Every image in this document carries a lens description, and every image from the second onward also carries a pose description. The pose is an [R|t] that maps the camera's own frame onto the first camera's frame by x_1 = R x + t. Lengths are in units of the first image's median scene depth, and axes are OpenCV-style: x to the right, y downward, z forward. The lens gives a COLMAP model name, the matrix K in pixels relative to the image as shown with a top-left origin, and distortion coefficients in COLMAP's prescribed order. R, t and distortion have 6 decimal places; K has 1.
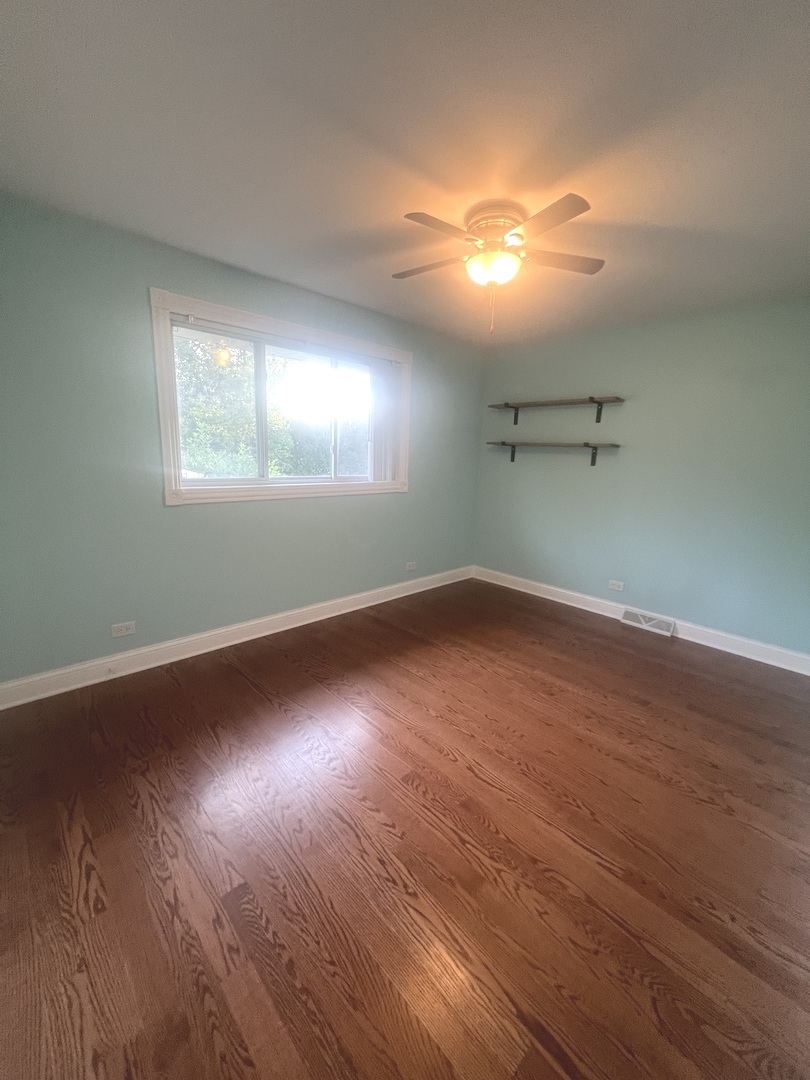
lens RADIAL K [[429.6, 0, 417.3], [0, 429.6, 538.2], [0, 0, 1]] dist [0.000178, 0.000157]
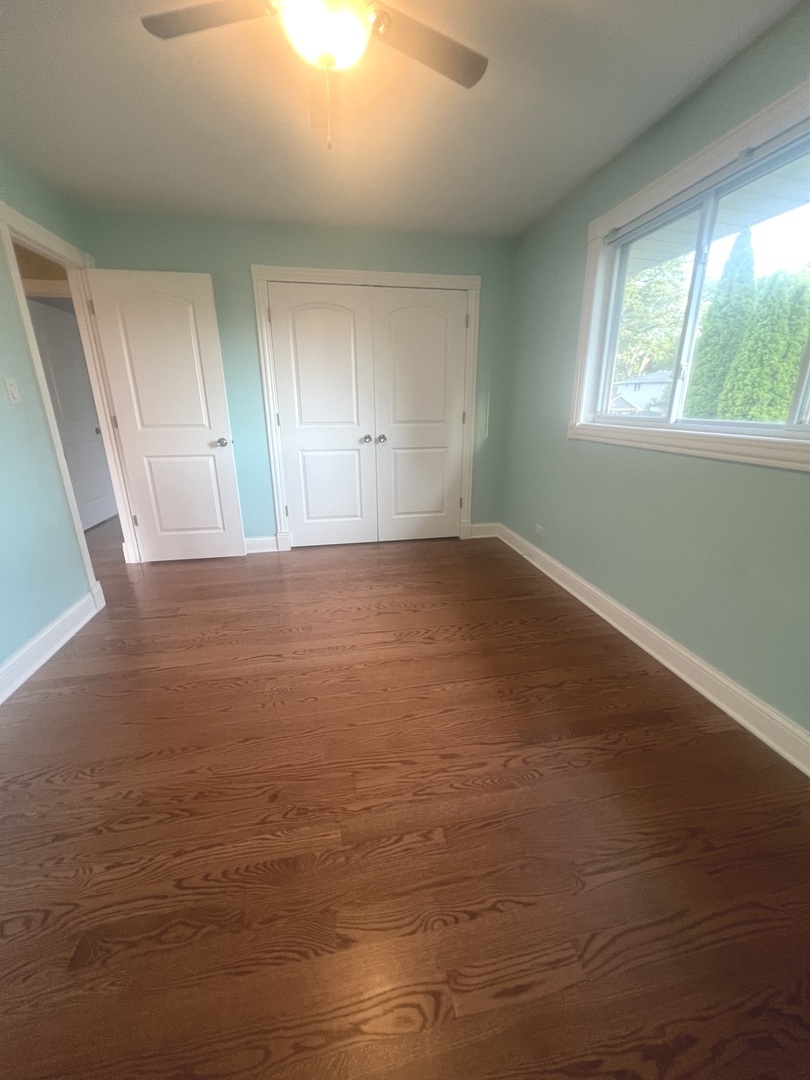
lens RADIAL K [[429.6, 0, 417.3], [0, 429.6, 538.2], [0, 0, 1]] dist [0.000178, 0.000157]
pose [[-0.545269, 0.224676, -0.807590, 0.644834], [-0.178249, 0.910302, 0.373601, -0.211950], [0.819090, 0.347666, -0.456311, 1.412607]]
